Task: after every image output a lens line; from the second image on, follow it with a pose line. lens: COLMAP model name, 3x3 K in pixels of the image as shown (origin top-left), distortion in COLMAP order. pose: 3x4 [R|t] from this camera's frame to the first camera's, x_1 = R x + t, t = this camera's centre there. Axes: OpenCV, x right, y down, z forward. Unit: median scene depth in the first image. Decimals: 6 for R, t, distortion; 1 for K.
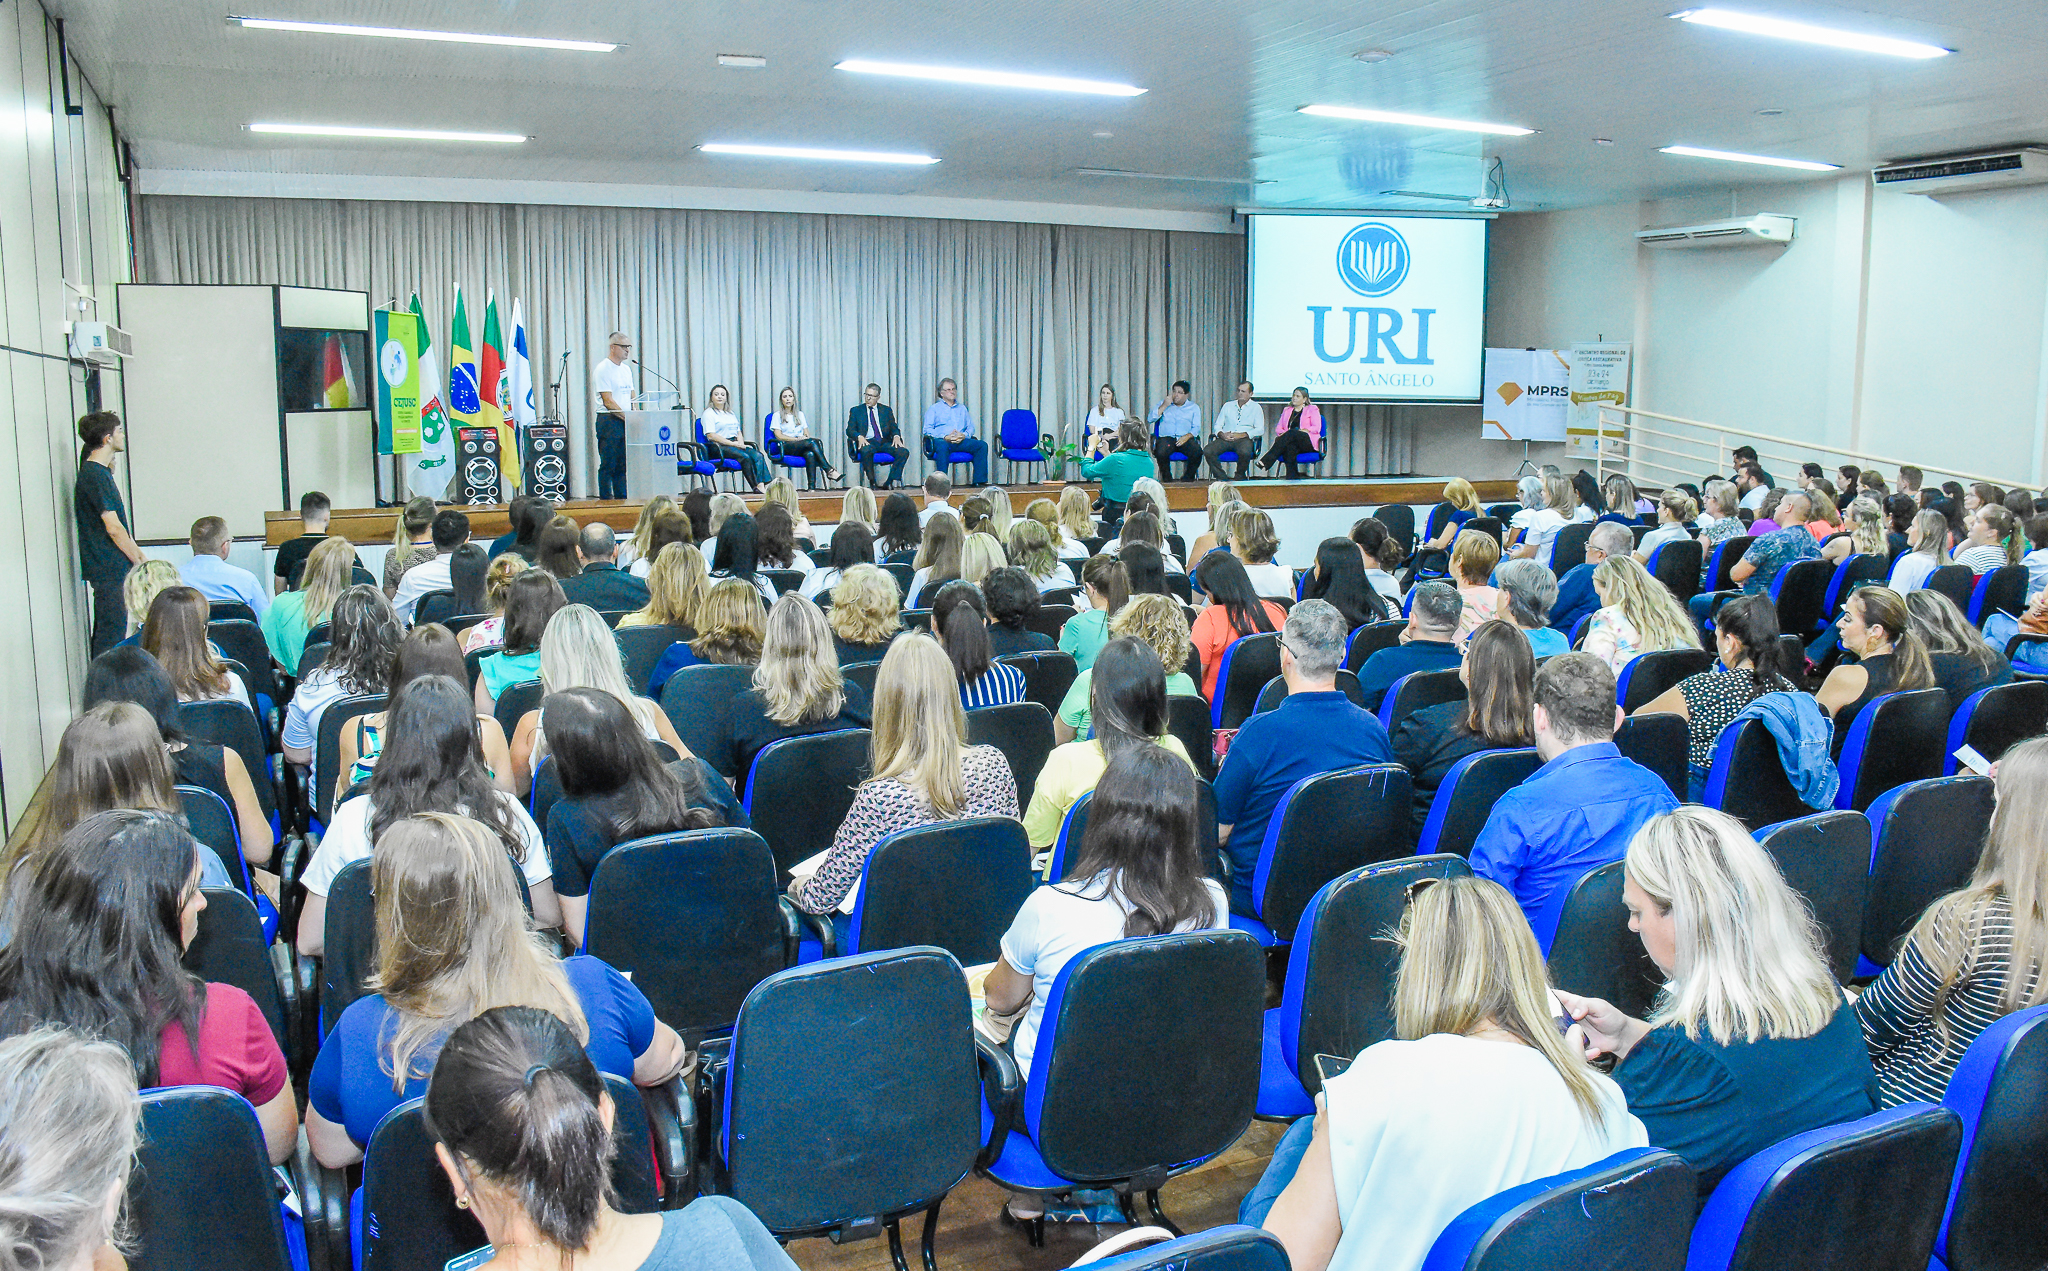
lens RADIAL K [[1610.0, 0, 1024.0], [0, 1610.0, 635.5], [0, 0, 1]] dist [-0.104876, 0.008775]
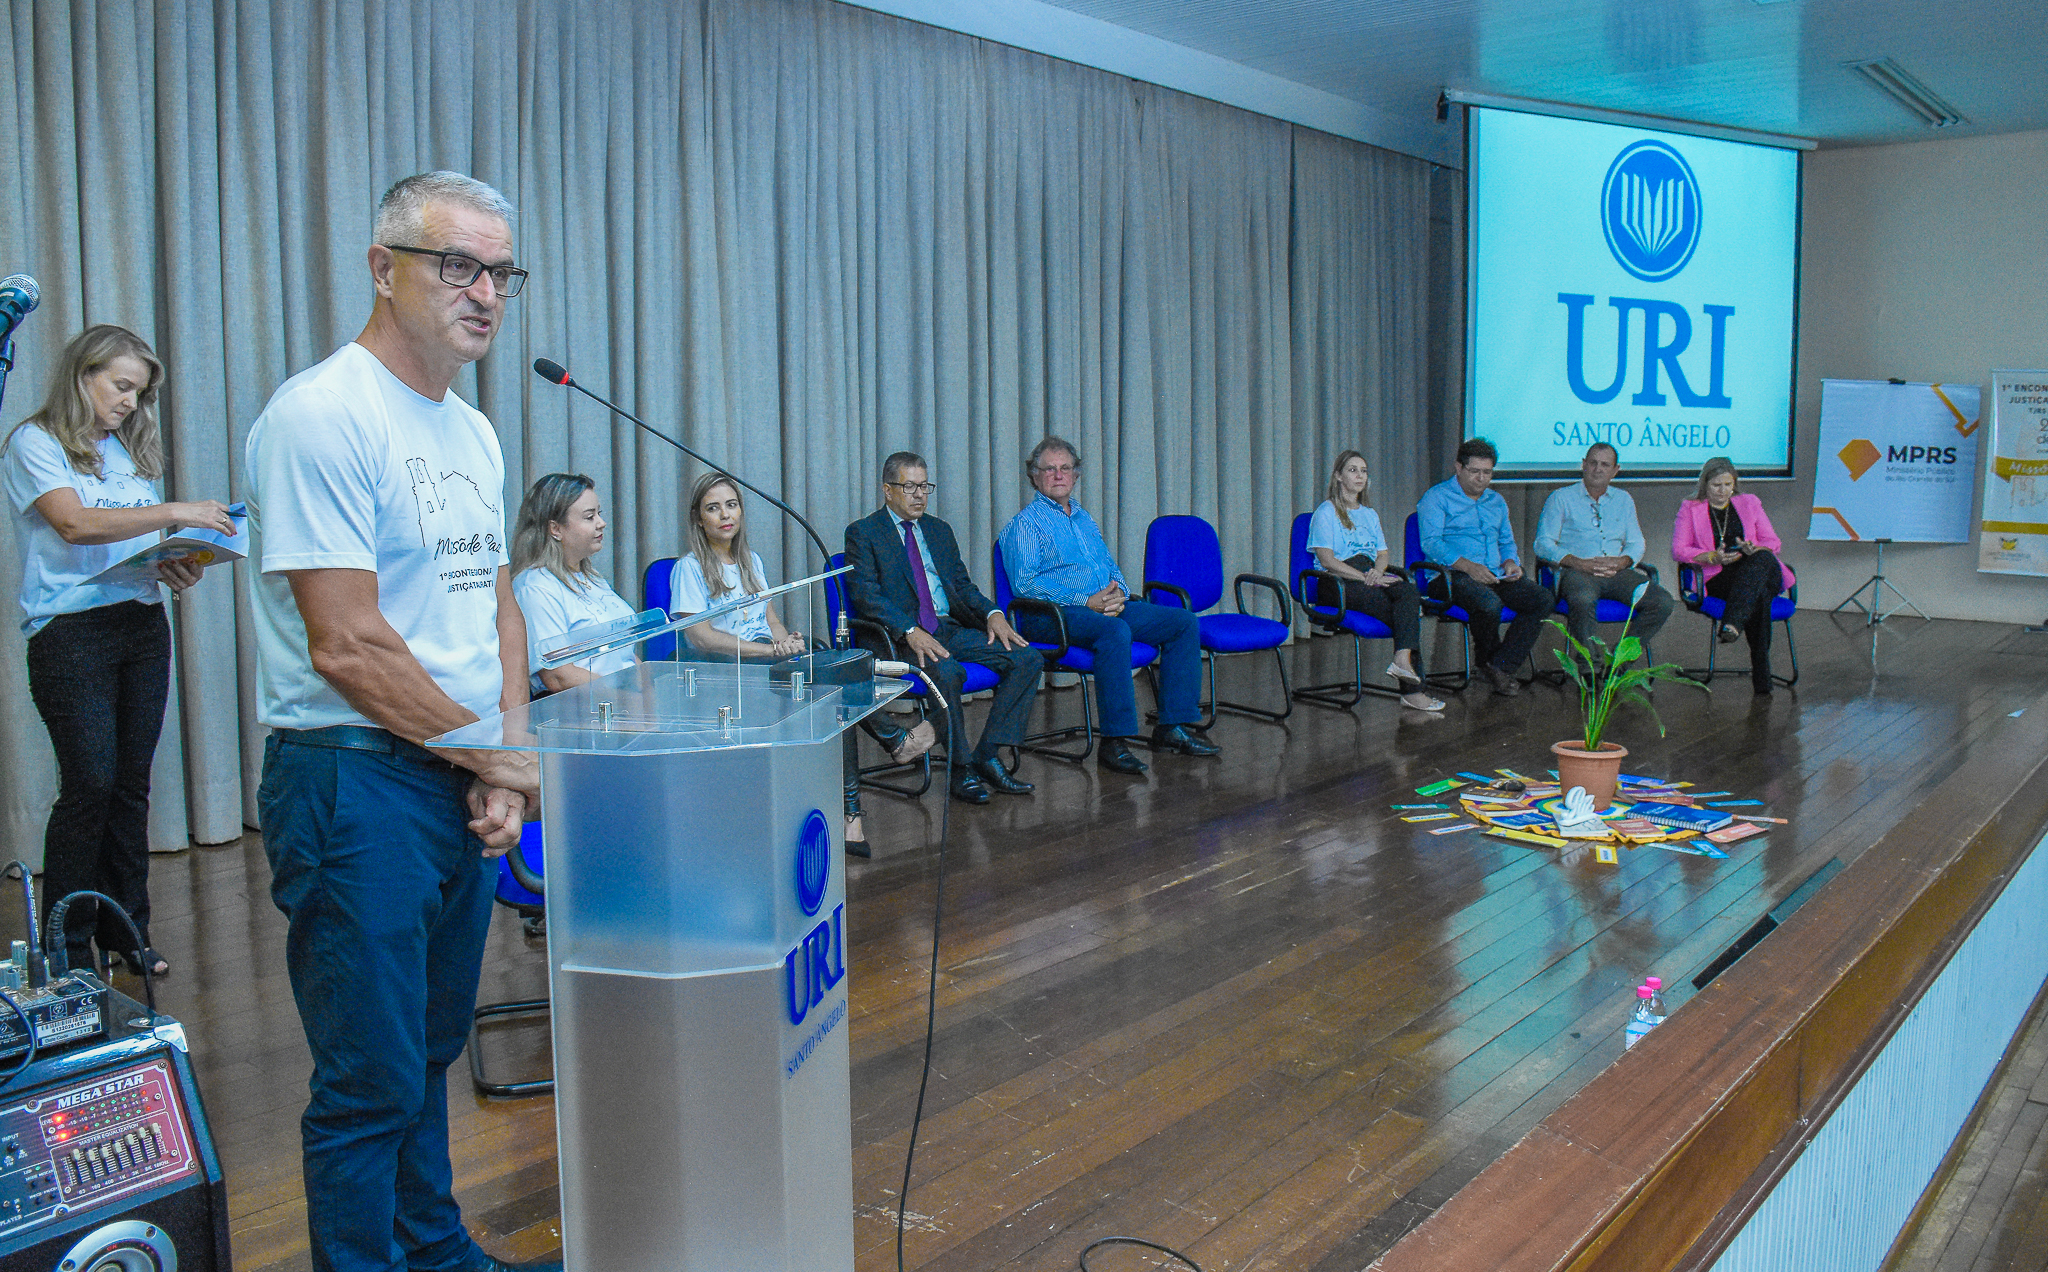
lens RADIAL K [[1610.0, 0, 1024.0], [0, 1610.0, 636.0], [0, 0, 1]] dist [-0.104876, 0.008775]
pose [[0.926440, -0.052328, 0.372787, -0.177255], [0.062868, 0.997891, -0.016162, -0.098775], [-0.371155, 0.038409, 0.927776, 0.595357]]
